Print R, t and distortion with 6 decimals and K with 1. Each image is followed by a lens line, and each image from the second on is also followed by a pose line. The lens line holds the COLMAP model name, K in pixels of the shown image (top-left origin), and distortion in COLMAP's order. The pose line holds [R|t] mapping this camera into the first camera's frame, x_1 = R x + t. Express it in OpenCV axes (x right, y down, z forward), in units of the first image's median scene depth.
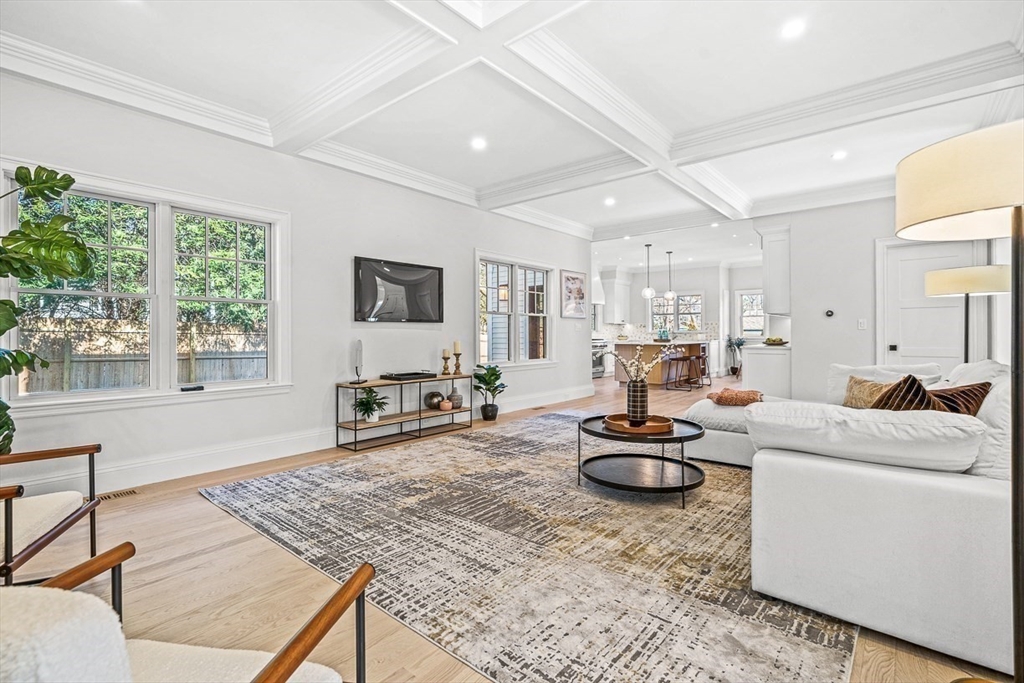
lens RADIAL K [[476.7, 0, 504.8], [0, 476.7, 338.1], [0, 0, 1]] dist [-0.000654, -0.000389]
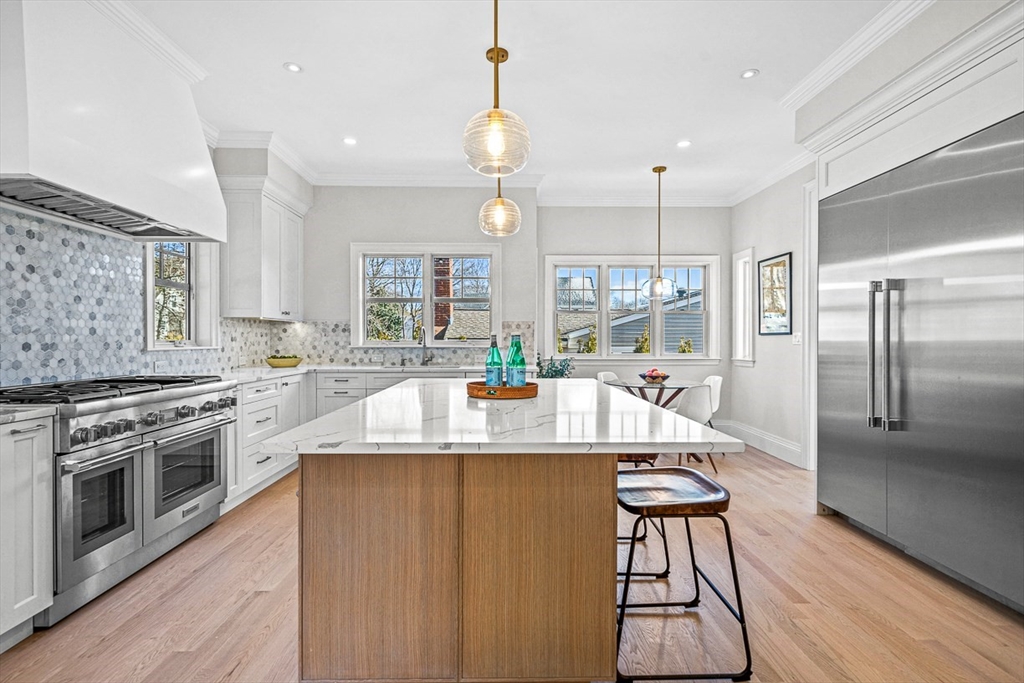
lens RADIAL K [[481.9, 0, 502.1], [0, 481.9, 342.0], [0, 0, 1]] dist [0.000617, -0.000798]
pose [[0.771498, -0.000049, 0.636232, 0.154368], [-0.005414, 0.999963, 0.006643, -0.019844], [-0.636209, -0.008570, 0.771469, 0.679081]]
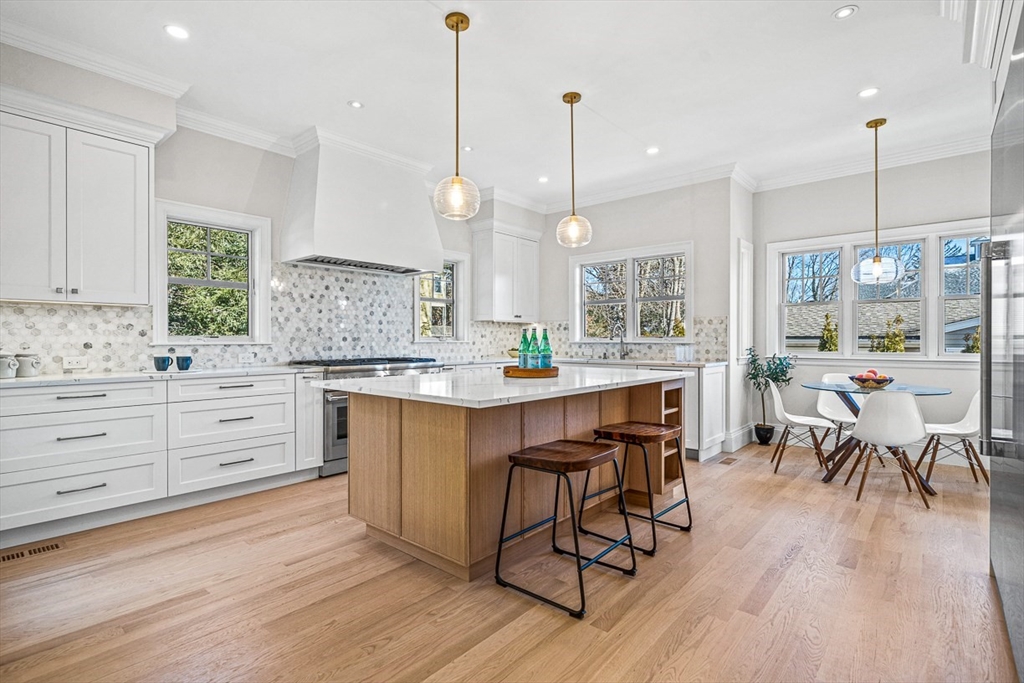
lens RADIAL K [[476.7, 0, 520.2], [0, 476.7, 343.1], [0, 0, 1]] dist [-0.000654, -0.000389]
pose [[0.999770, 0.002785, -0.021279, 0.277761], [-0.002527, 0.999923, 0.012145, -0.017226], [0.021311, -0.012088, 0.999700, 0.581257]]
